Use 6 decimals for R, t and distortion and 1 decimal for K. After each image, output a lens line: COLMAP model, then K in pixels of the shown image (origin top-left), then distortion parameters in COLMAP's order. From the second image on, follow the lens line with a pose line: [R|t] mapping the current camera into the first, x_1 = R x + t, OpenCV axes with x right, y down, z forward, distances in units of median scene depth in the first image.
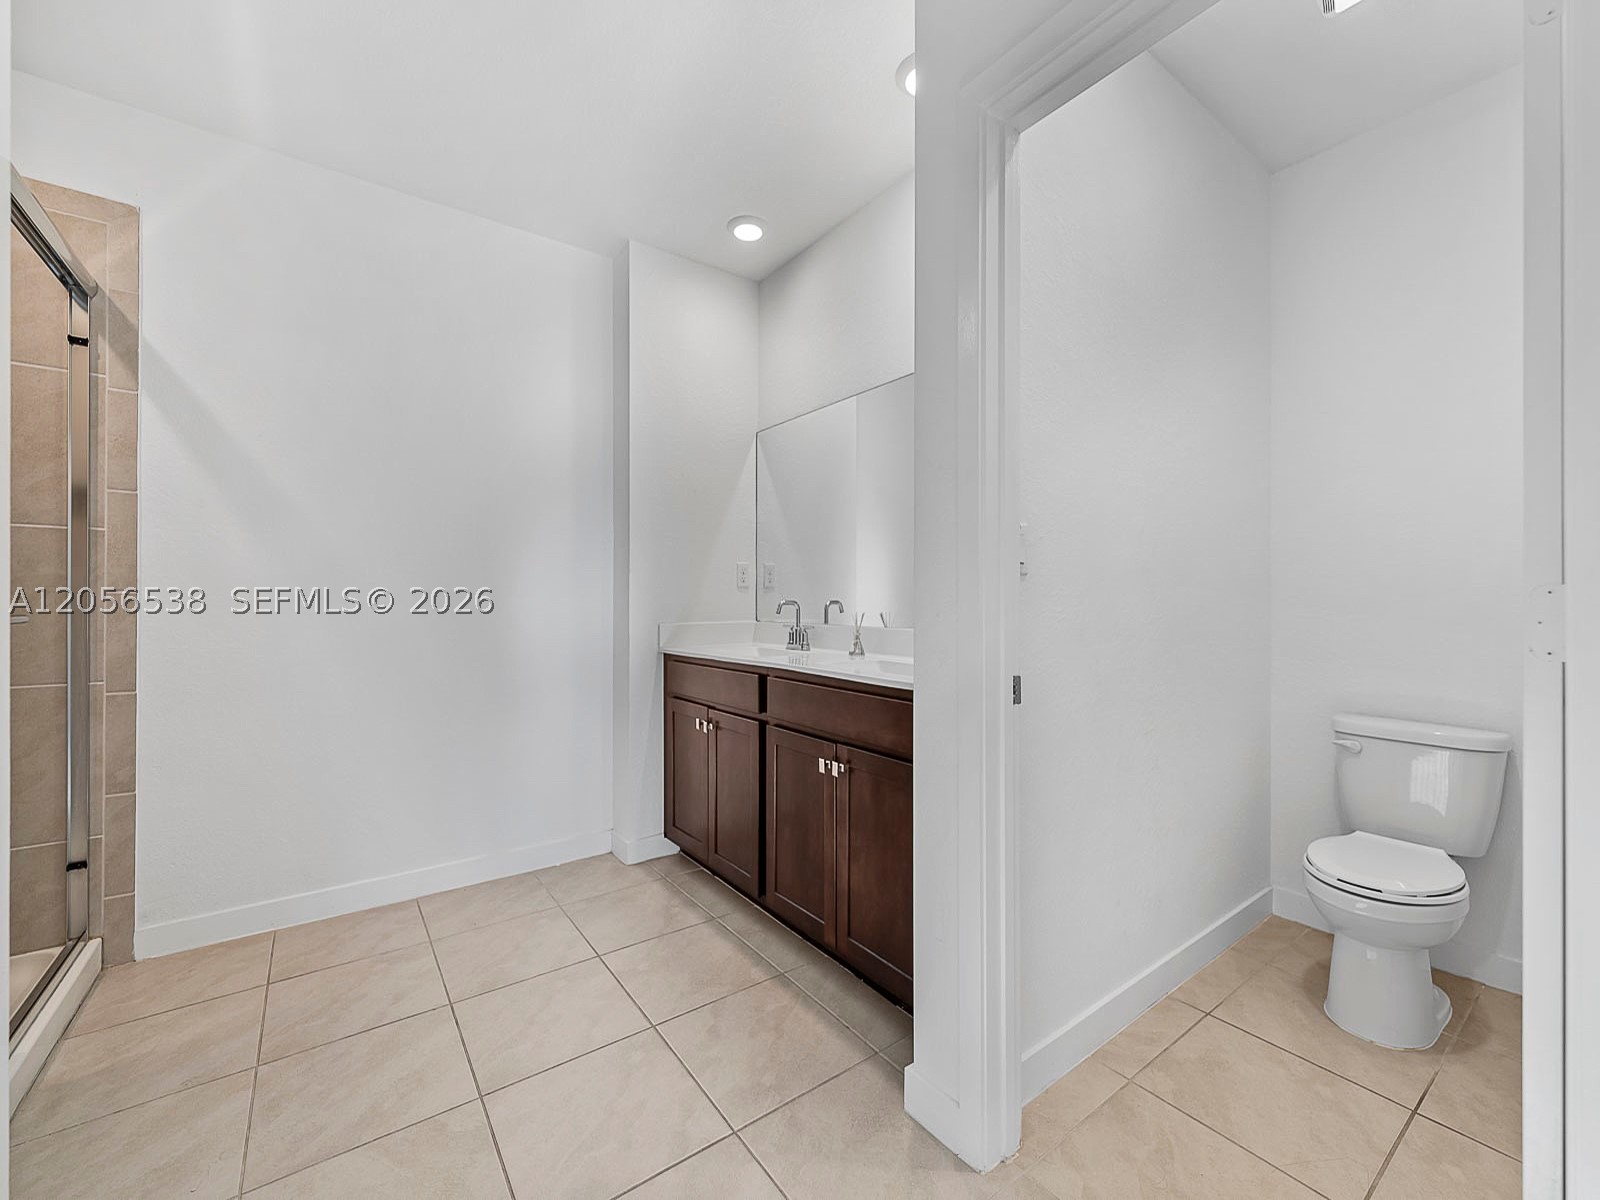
lens RADIAL K [[647.2, 0, 804.4], [0, 647.2, 601.2], [0, 0, 1]] dist [-0.000267, 0.000178]
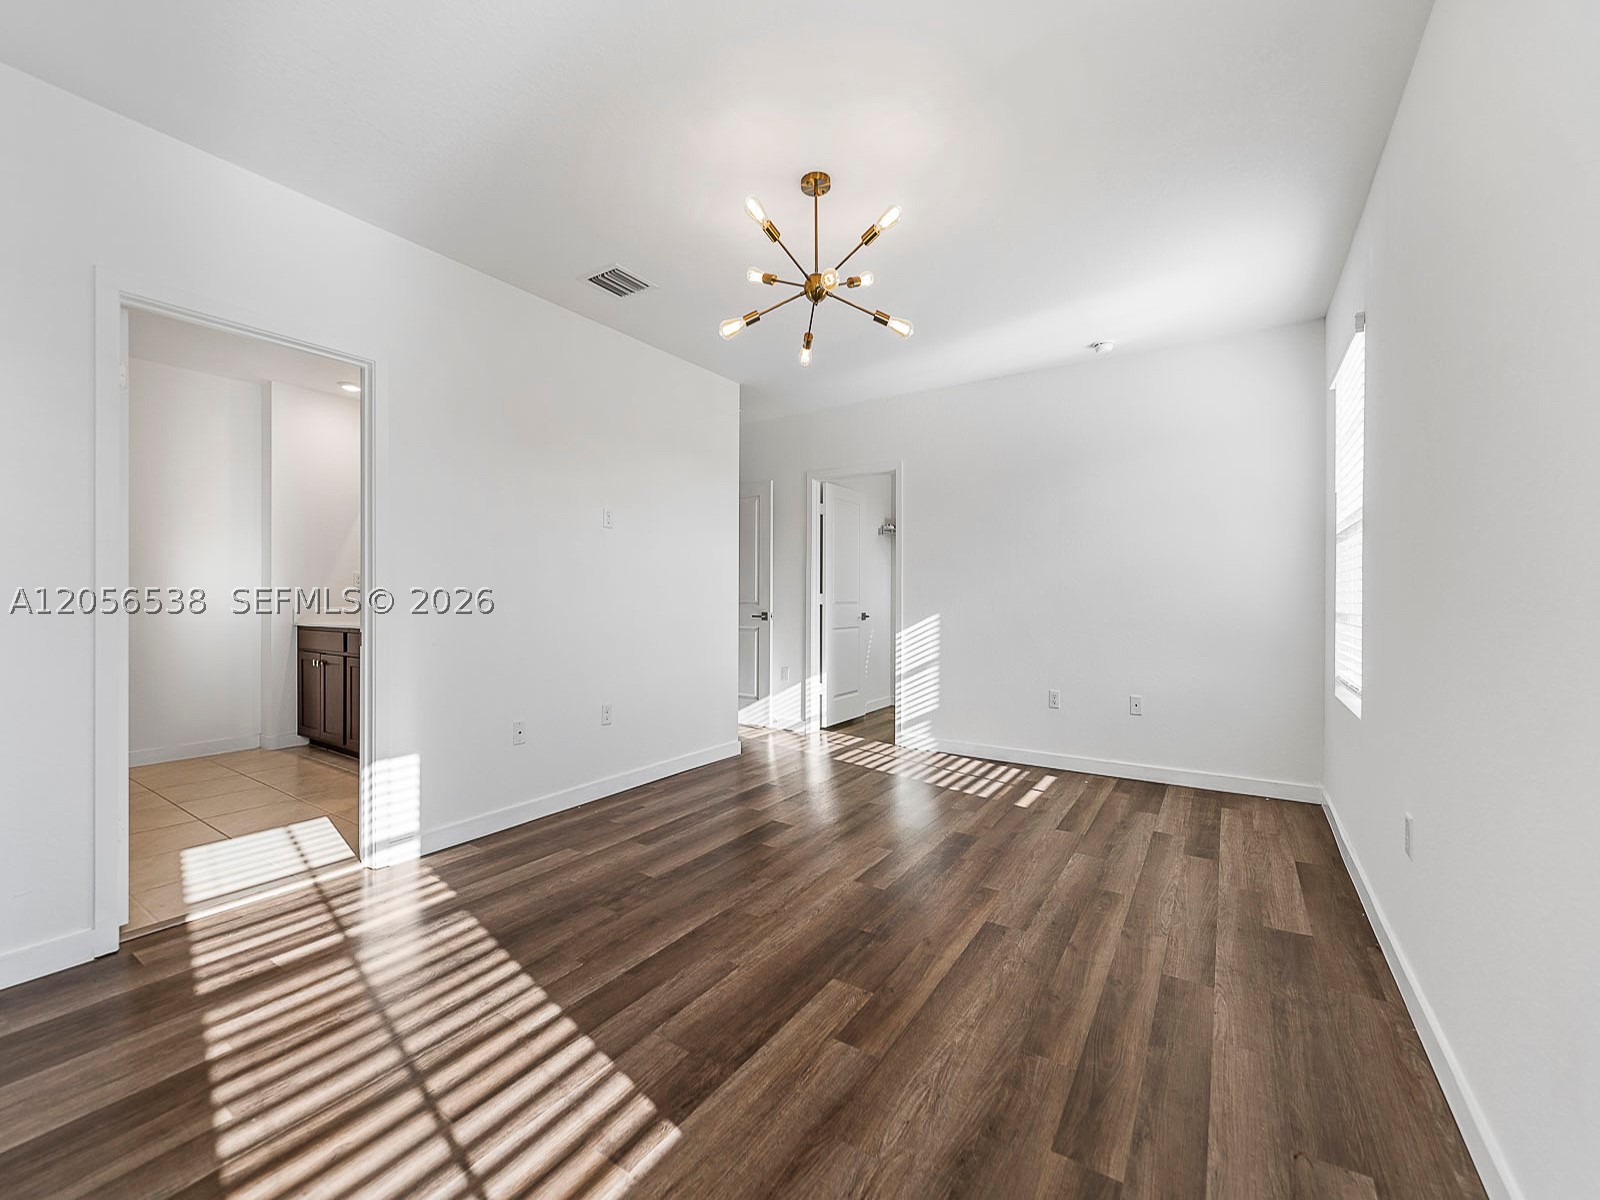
lens RADIAL K [[649.9, 0, 801.8], [0, 649.9, 597.2], [0, 0, 1]] dist [0.000919, -0.000268]
pose [[0.941299, 0.005684, 0.337527, 0.638692], [-0.008140, 0.999950, 0.005859, -0.019338], [-0.337477, -0.008263, 0.941298, -1.479973]]
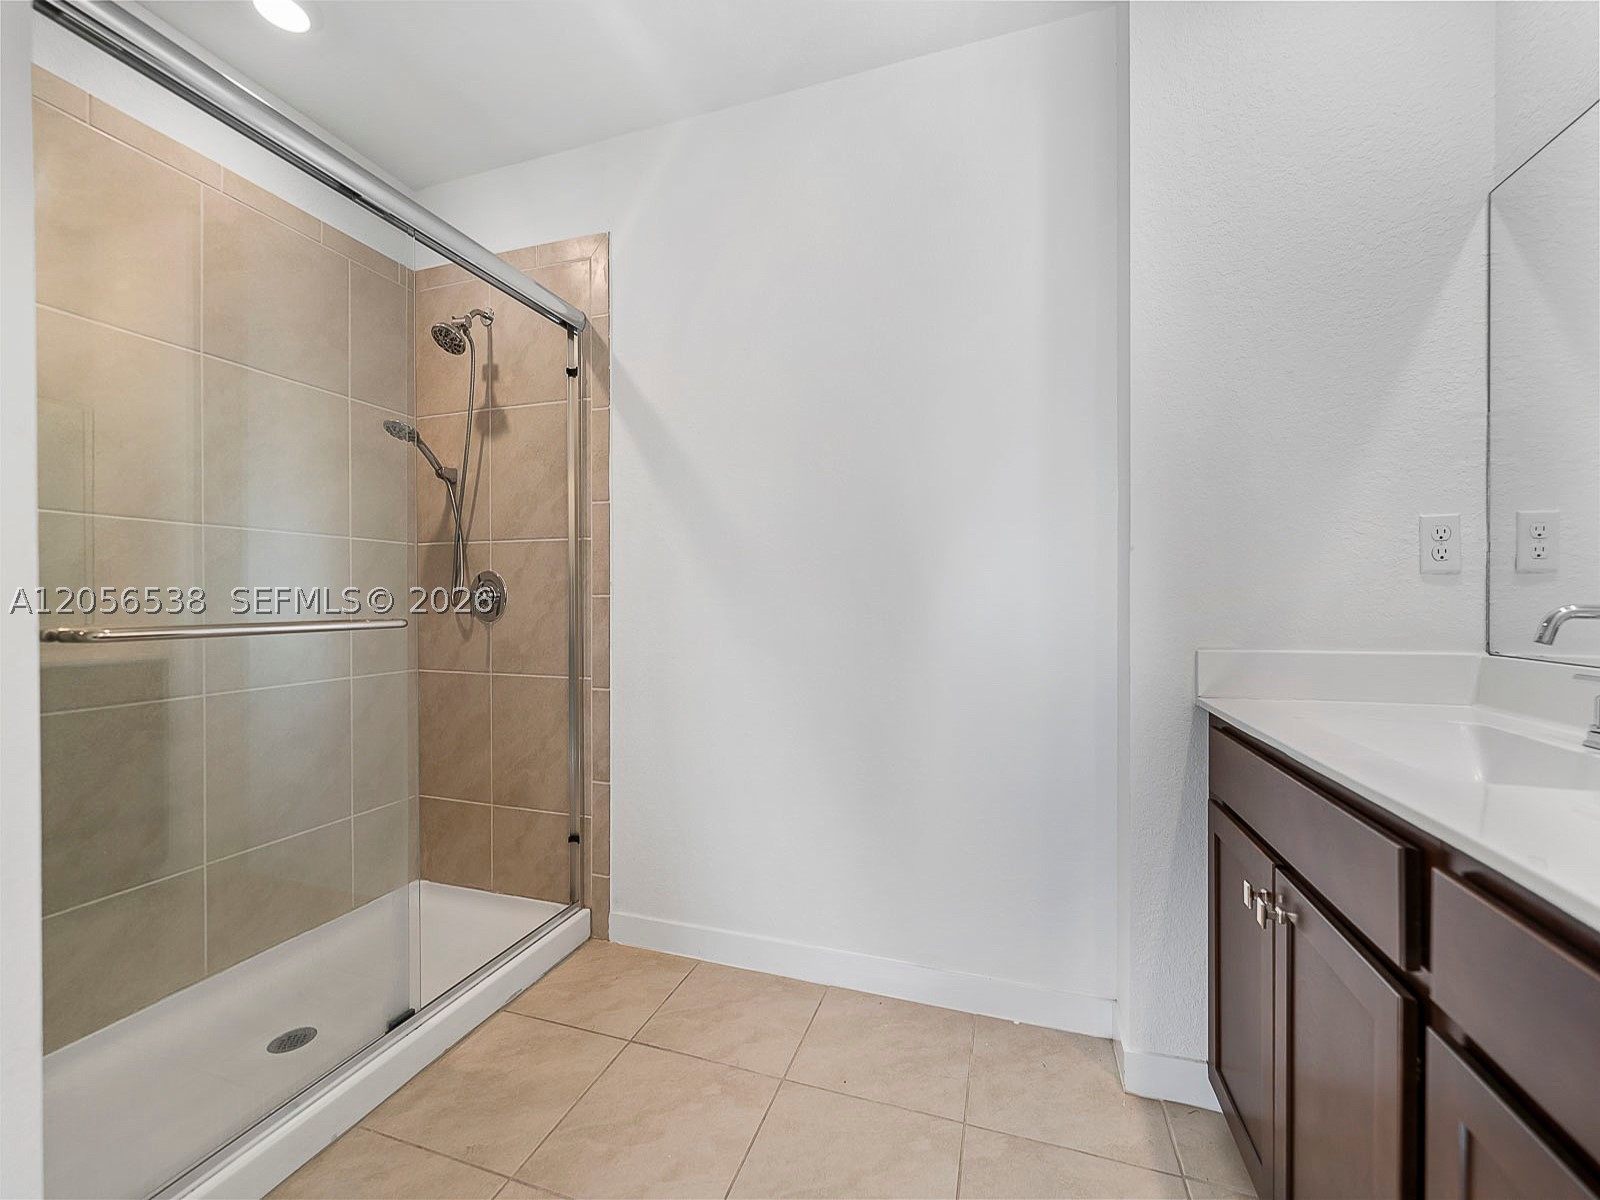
lens RADIAL K [[647.2, 0, 804.4], [0, 647.2, 601.2], [0, 0, 1]] dist [-0.000267, 0.000178]
pose [[0.569371, 0.002204, -0.822078, 0.026532], [0.002868, 0.999985, 0.004668, -0.008996], [0.822076, -0.005016, 0.569356, 0.653922]]
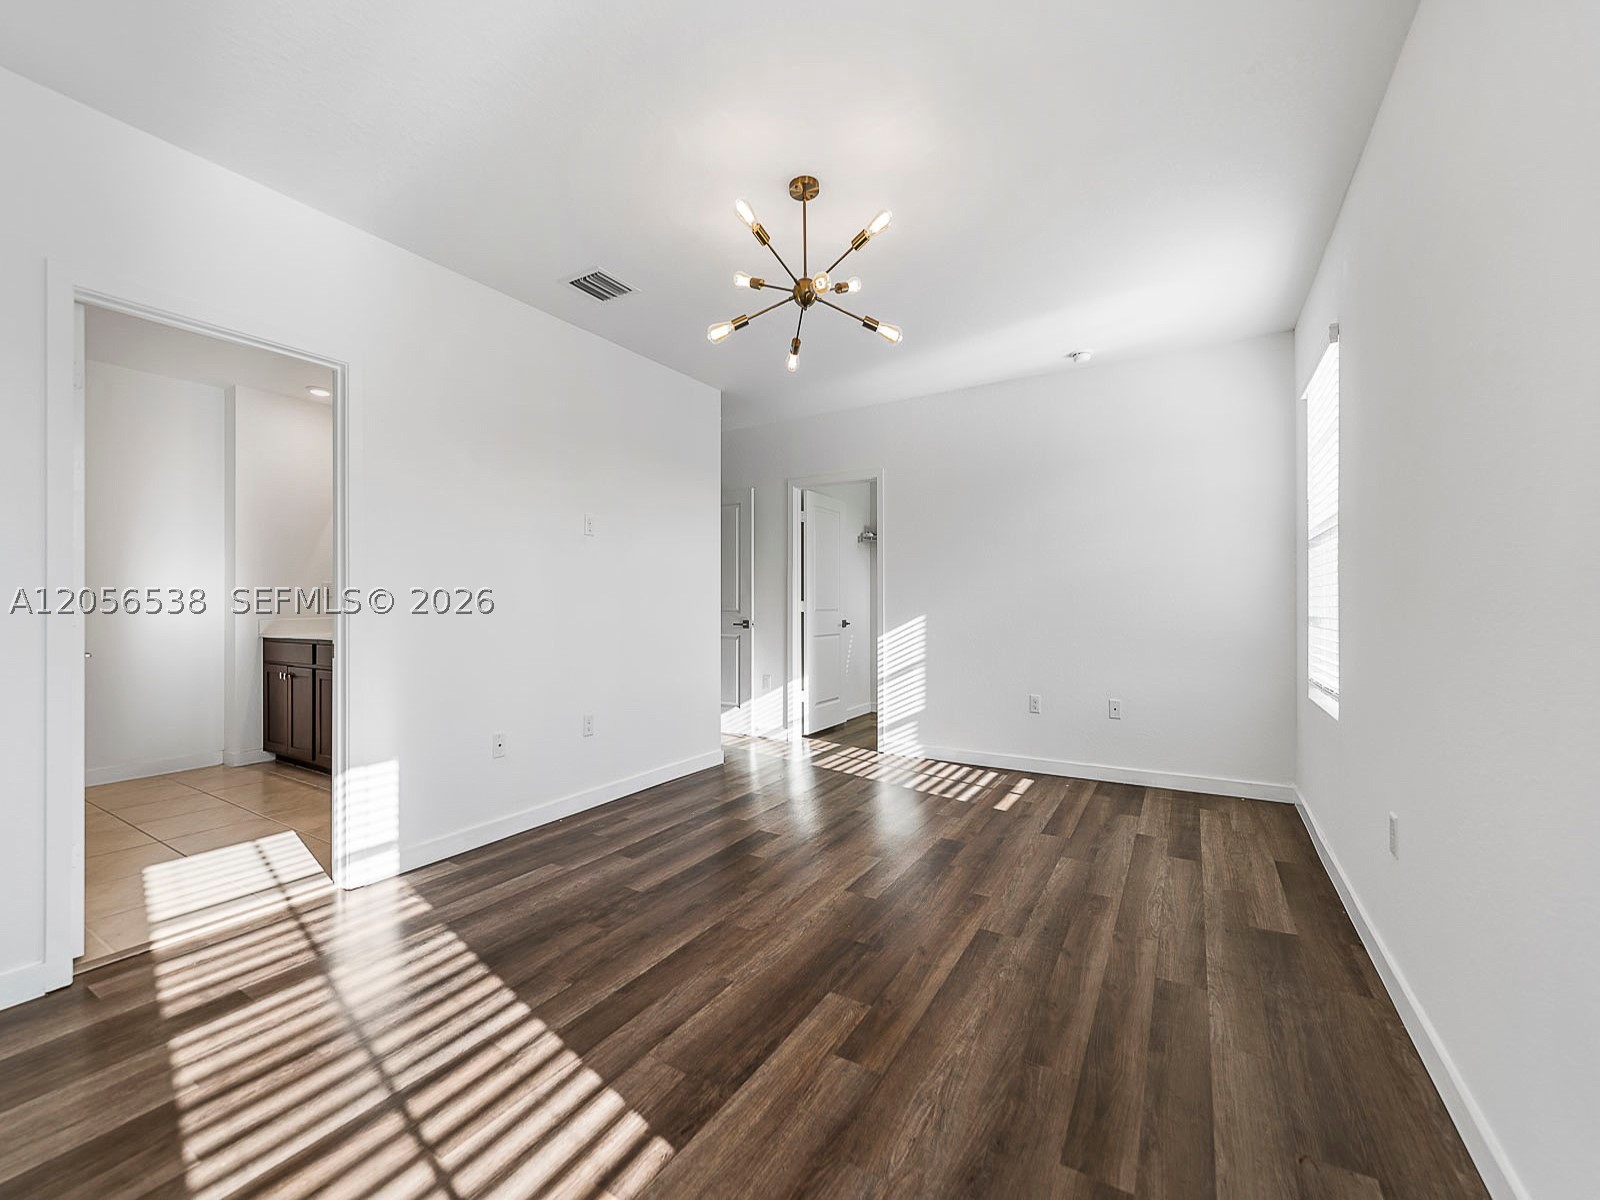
lens RADIAL K [[647.2, 0, 804.4], [0, 647.2, 601.2], [0, 0, 1]] dist [-0.000267, 0.000178]
pose [[0.927600, 0.002028, 0.373569, 0.627134], [-0.002108, 0.999998, -0.000195, -0.018640], [-0.373569, -0.000606, 0.927602, -1.461077]]
